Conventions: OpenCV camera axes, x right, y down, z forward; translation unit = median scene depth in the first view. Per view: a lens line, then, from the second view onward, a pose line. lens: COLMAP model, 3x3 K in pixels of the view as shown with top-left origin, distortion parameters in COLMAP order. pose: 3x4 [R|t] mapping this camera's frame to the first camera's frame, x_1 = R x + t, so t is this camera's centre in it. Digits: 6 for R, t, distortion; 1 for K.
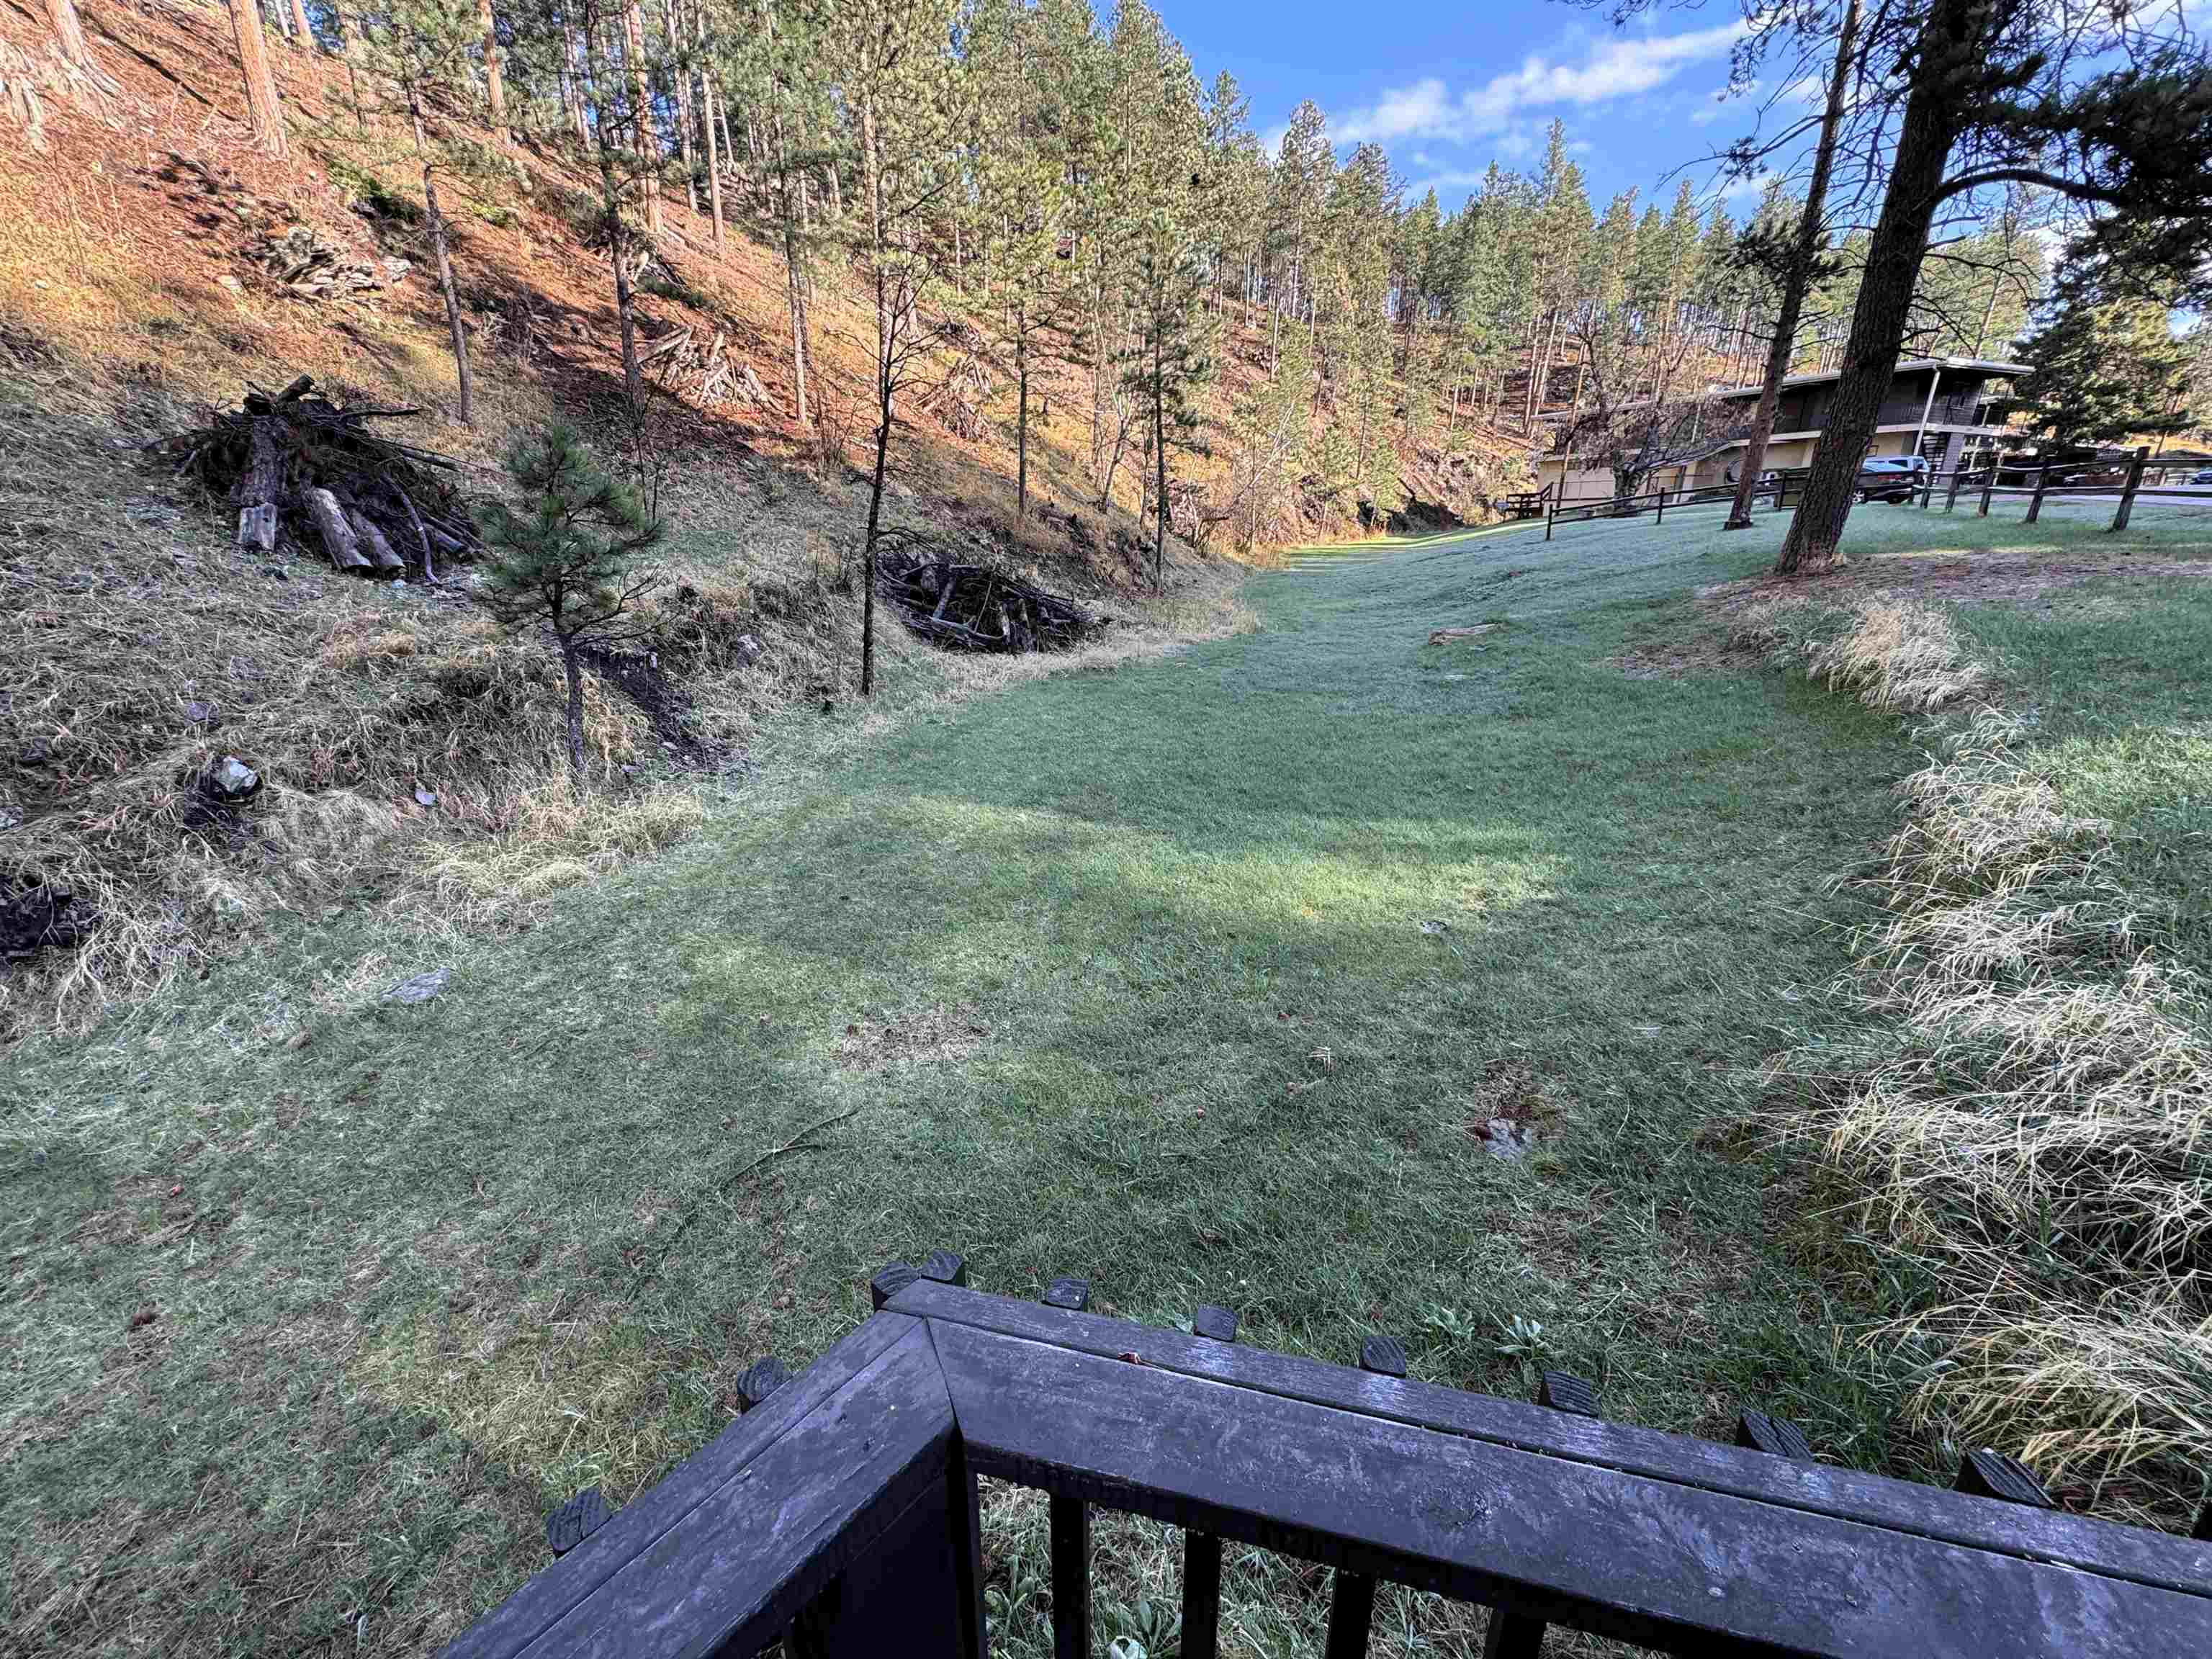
lens RADIAL K [[894.8, 0, 1100.2], [0, 894.8, 827.1], [0, 0, 1]] dist [-0.002270, 0.000292]
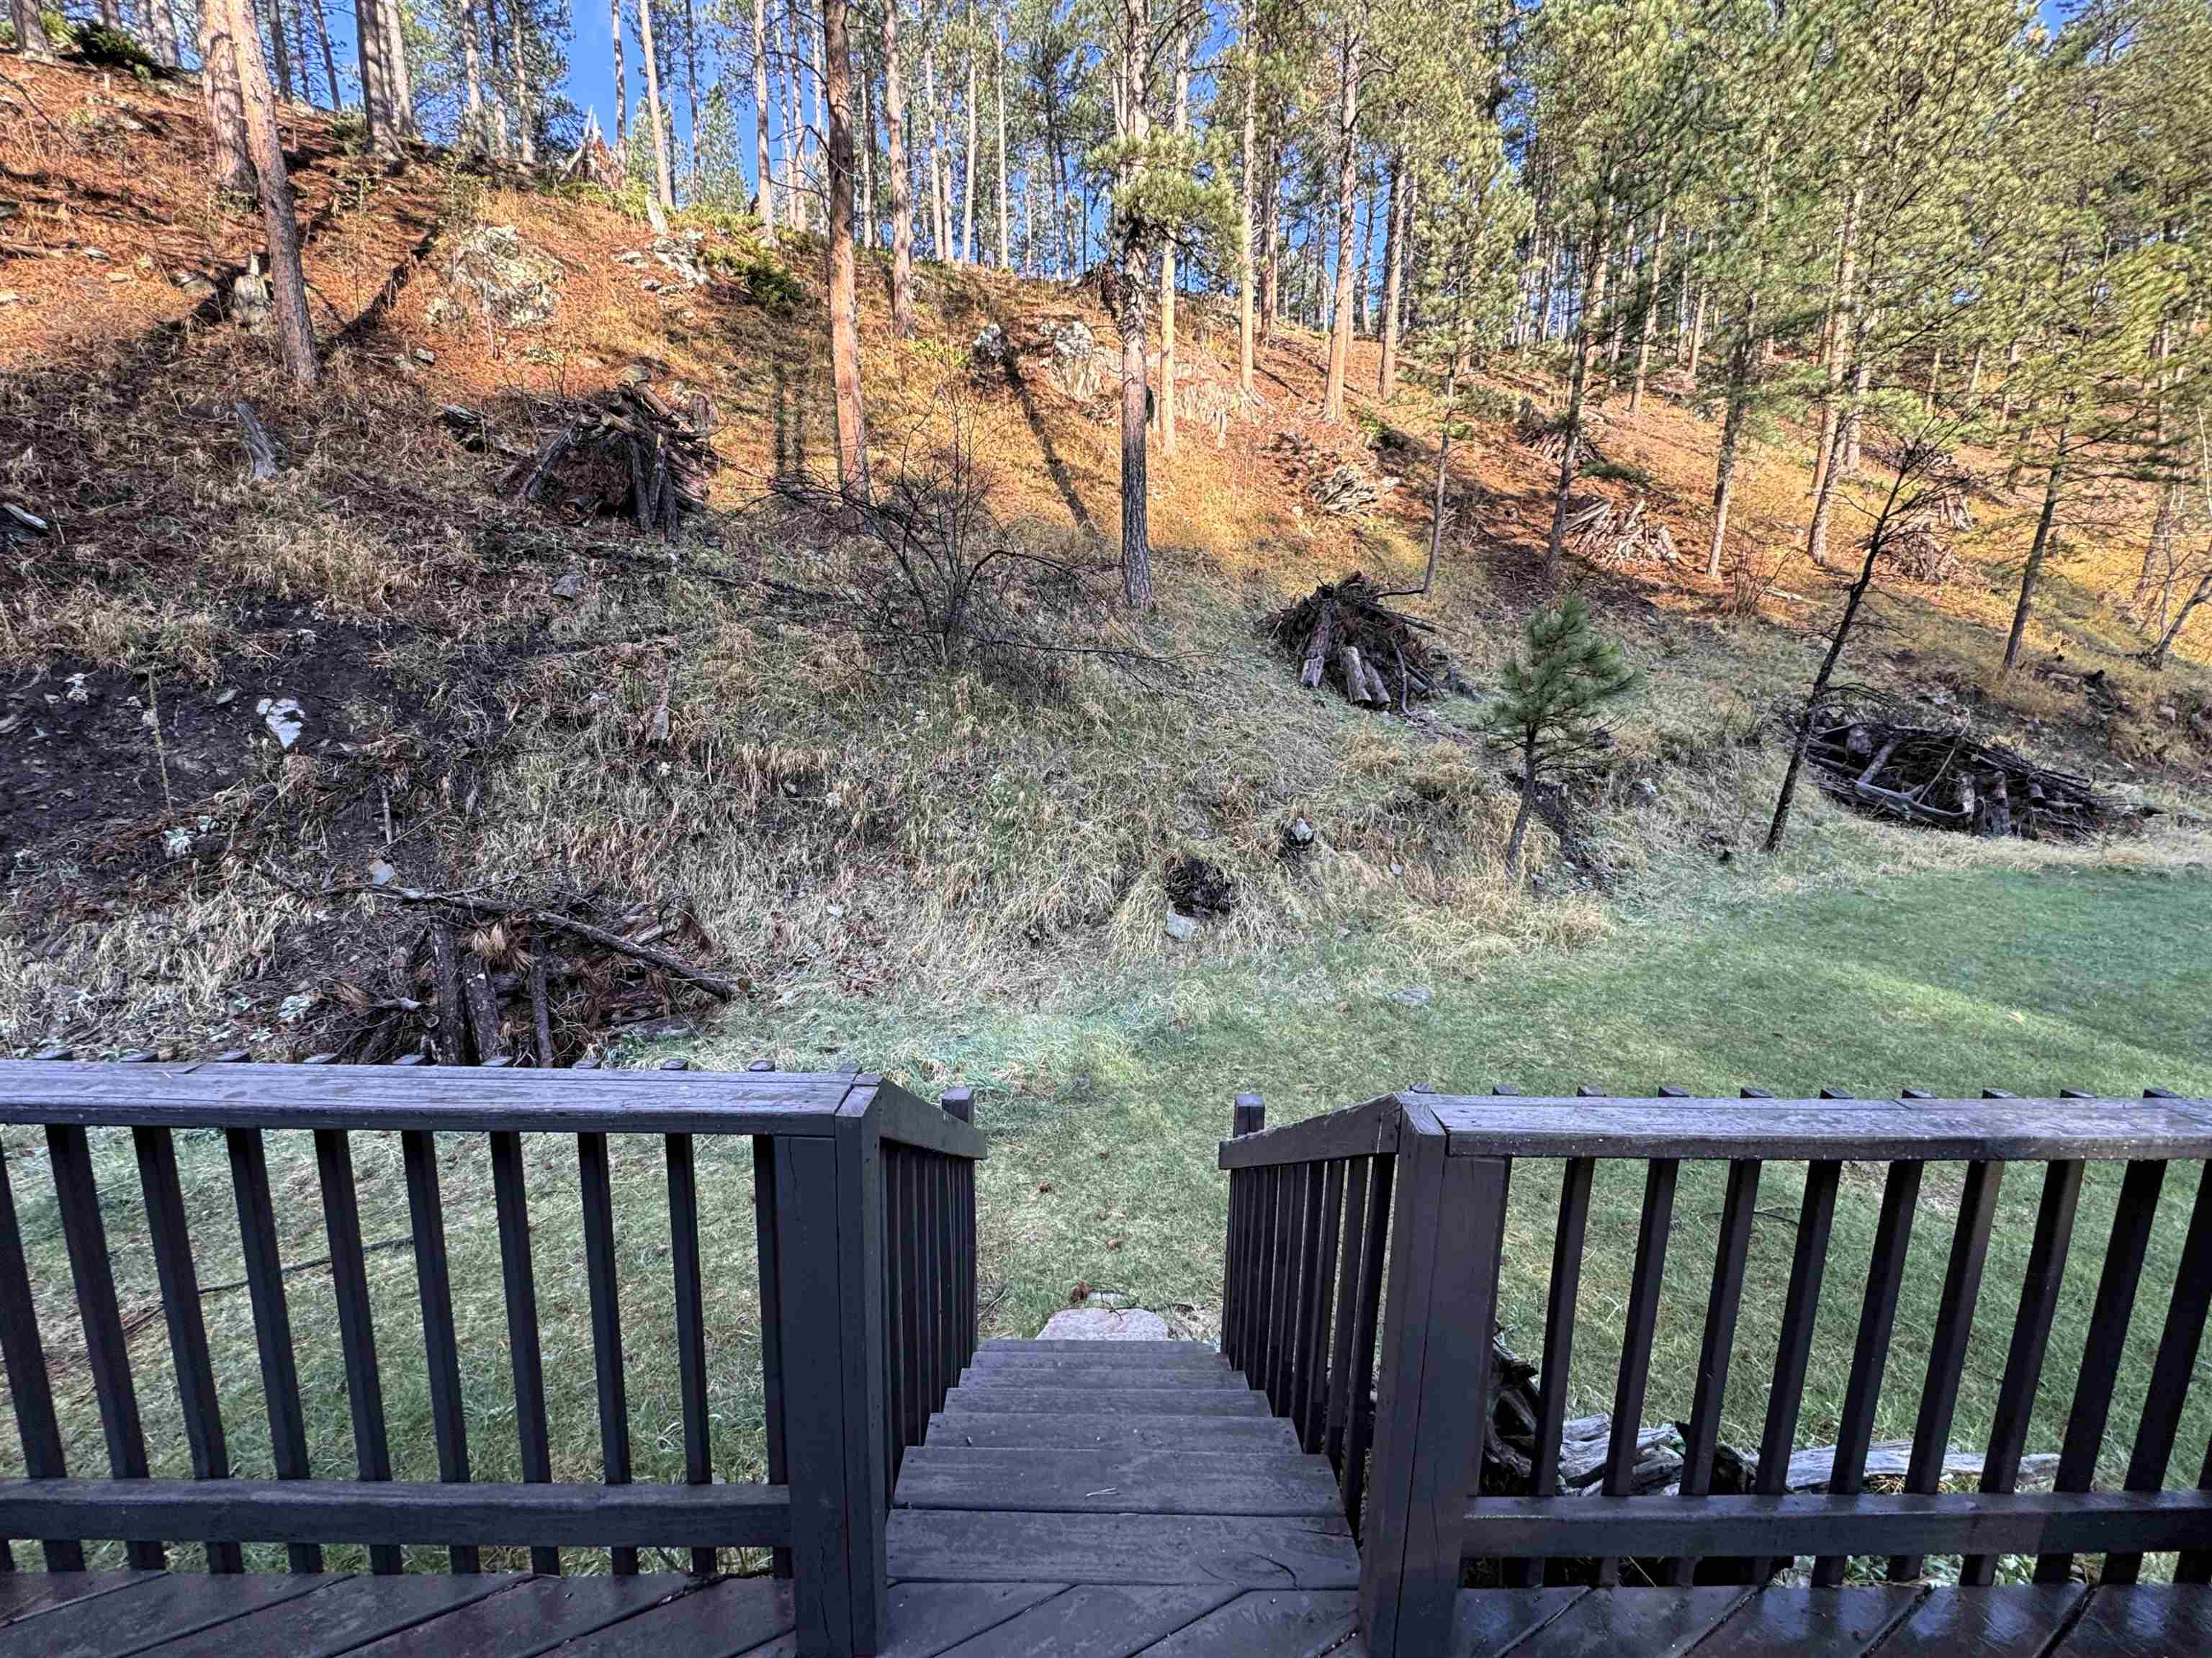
lens RADIAL K [[894.7, 0, 1100.2], [0, 894.7, 826.6], [0, 0, 1]] dist [-0.002270, 0.000292]
pose [[0.667775, 0.143867, -0.730327, -0.039047], [-0.254490, 0.966147, -0.042372, 0.037234], [0.699508, 0.214156, 0.681782, -0.117439]]
